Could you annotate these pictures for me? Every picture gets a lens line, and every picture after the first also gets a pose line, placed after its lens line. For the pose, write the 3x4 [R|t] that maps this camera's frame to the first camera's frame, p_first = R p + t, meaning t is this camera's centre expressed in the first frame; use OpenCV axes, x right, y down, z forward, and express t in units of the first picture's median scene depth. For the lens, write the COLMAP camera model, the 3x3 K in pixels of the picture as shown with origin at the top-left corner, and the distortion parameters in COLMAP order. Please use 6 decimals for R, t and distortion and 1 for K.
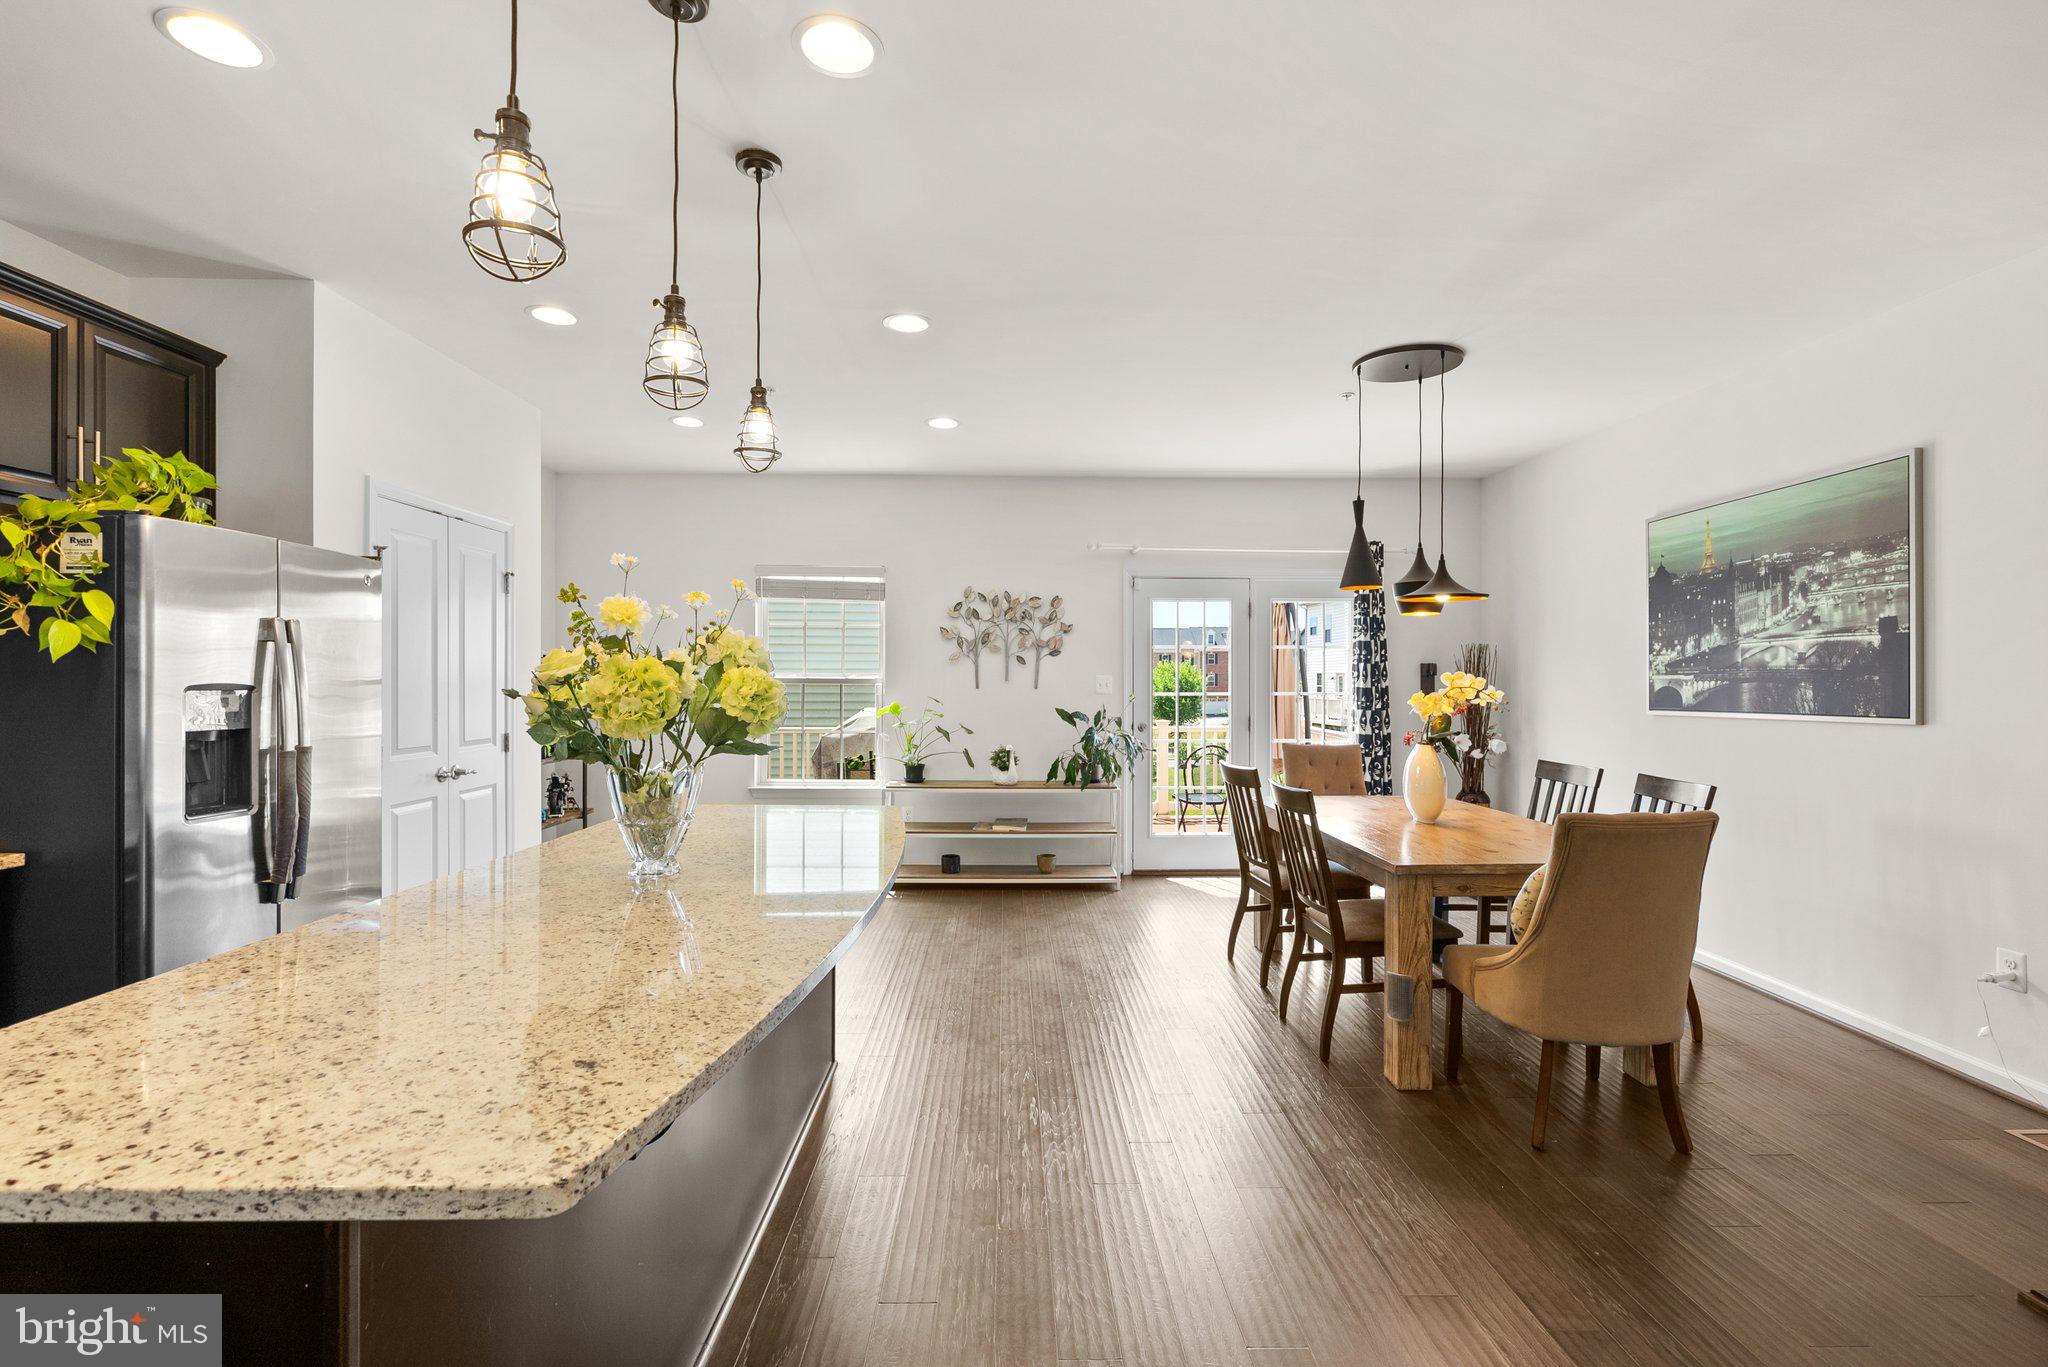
lens RADIAL K [[949.8, 0, 1025.6], [0, 949.8, 680.1], [0, 0, 1]] dist [-0.000397, -0.000003]
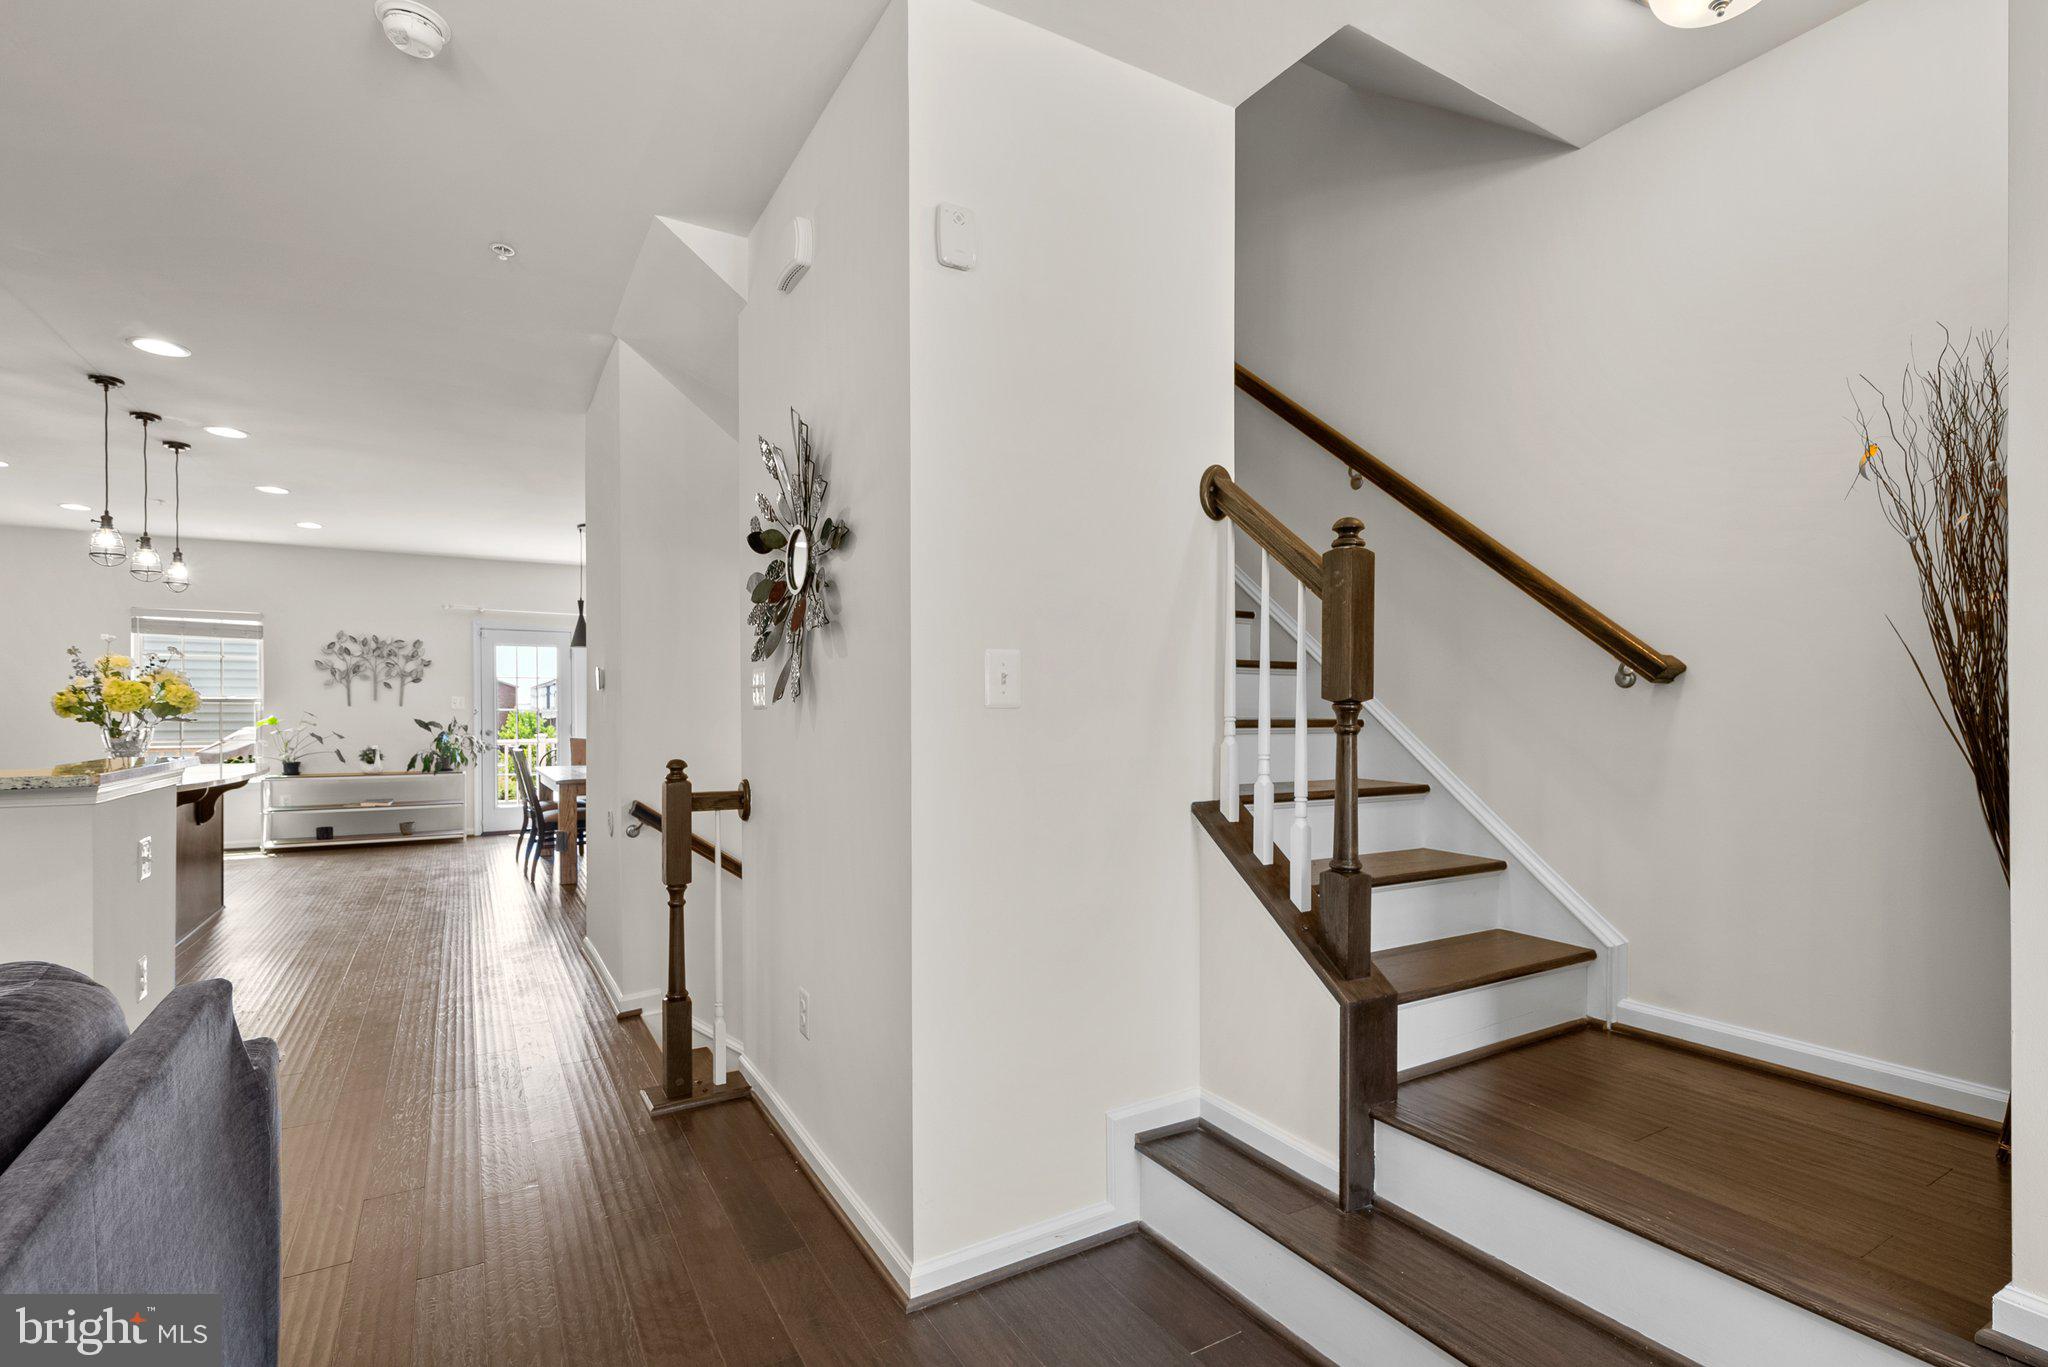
lens RADIAL K [[949.8, 0, 1027.9], [0, 949.8, 714.2], [0, 0, 1]] dist [-0.000397, -0.000003]
pose [[0.866752, -0.005446, 0.498710, 0.118532], [0.003693, 0.999983, 0.004502, 0.019020], [-0.498726, -0.002060, 0.866757, -0.695398]]
